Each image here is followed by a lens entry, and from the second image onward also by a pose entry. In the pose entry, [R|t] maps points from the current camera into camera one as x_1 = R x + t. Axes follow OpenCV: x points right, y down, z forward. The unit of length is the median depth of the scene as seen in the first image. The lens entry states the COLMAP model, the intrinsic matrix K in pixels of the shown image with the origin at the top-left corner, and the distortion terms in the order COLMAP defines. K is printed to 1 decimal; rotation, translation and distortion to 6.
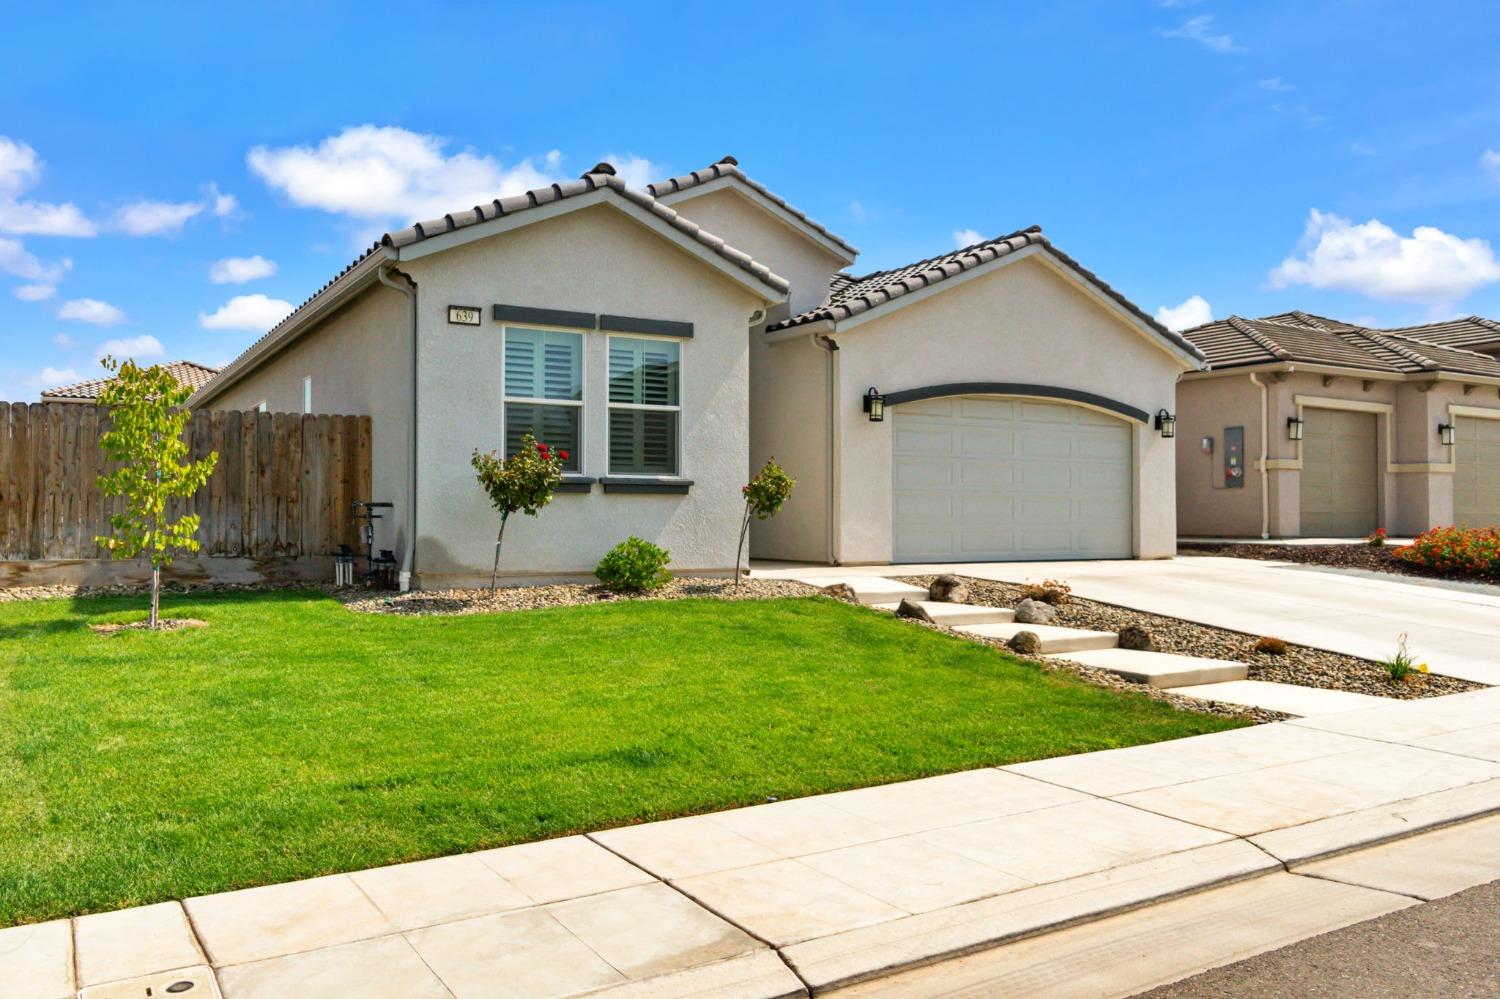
lens RADIAL K [[1212.7, 0, 750.0], [0, 1212.7, 499.5], [0, 0, 1]] dist [0.003794, 0.001768]
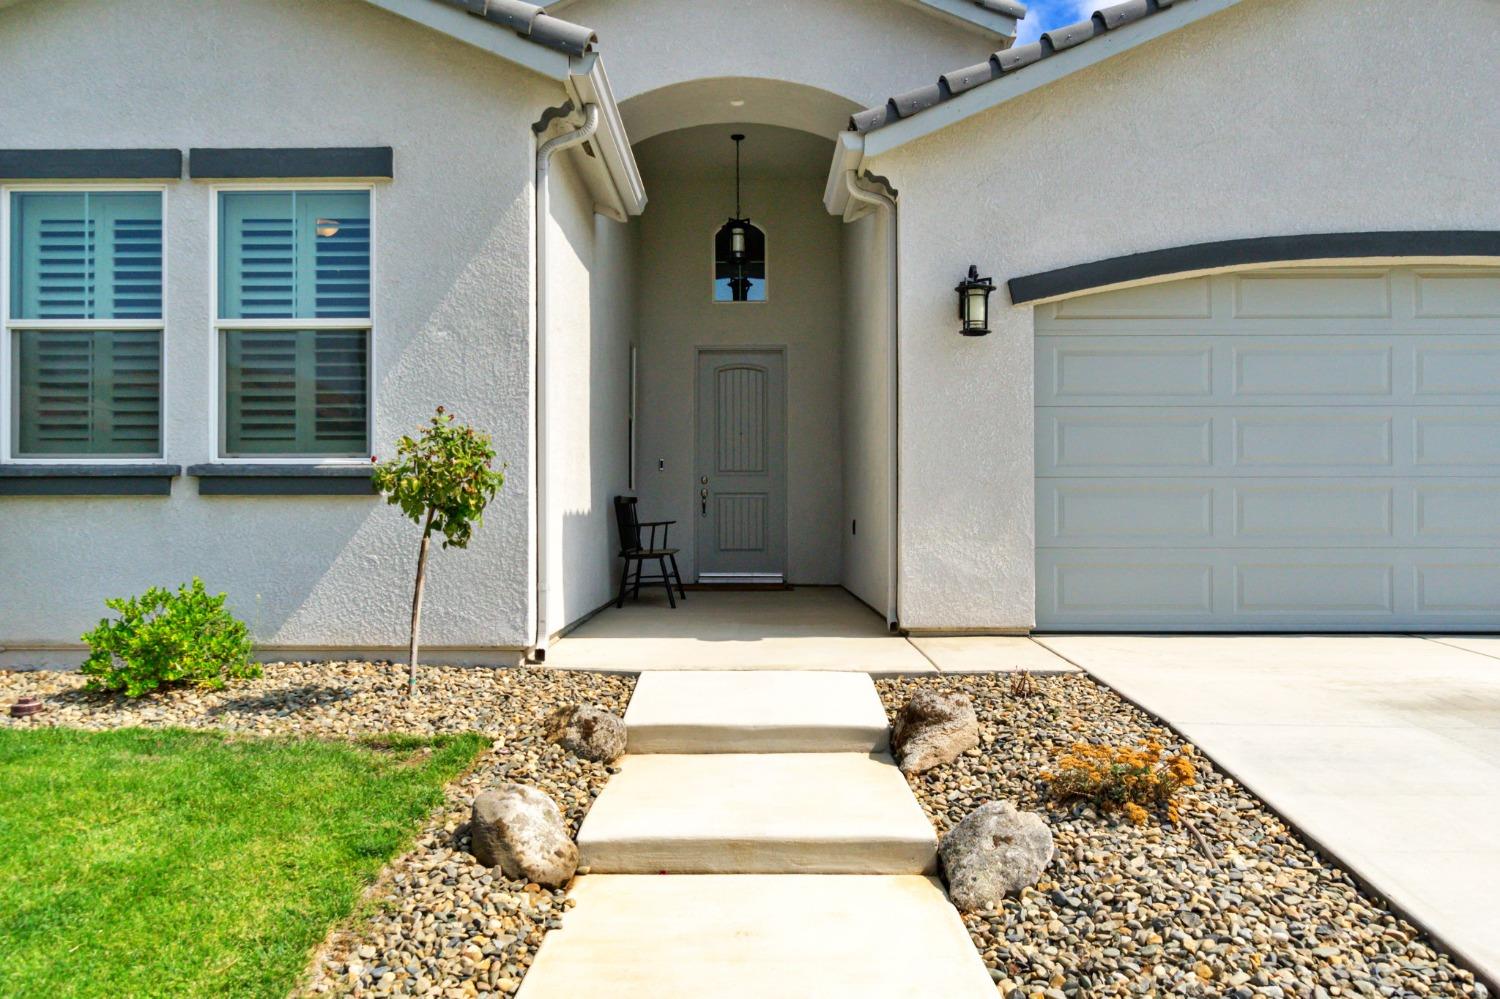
lens RADIAL K [[1423.5, 0, 748.3], [0, 1423.5, 544.0], [0, 0, 1]] dist [-0.091368, -0.005138]
pose [[0.869219, 0.029811, -0.493528, 0.365439], [-0.000362, 0.998219, 0.059658, -0.019366], [0.494427, -0.051677, 0.867681, 0.571403]]
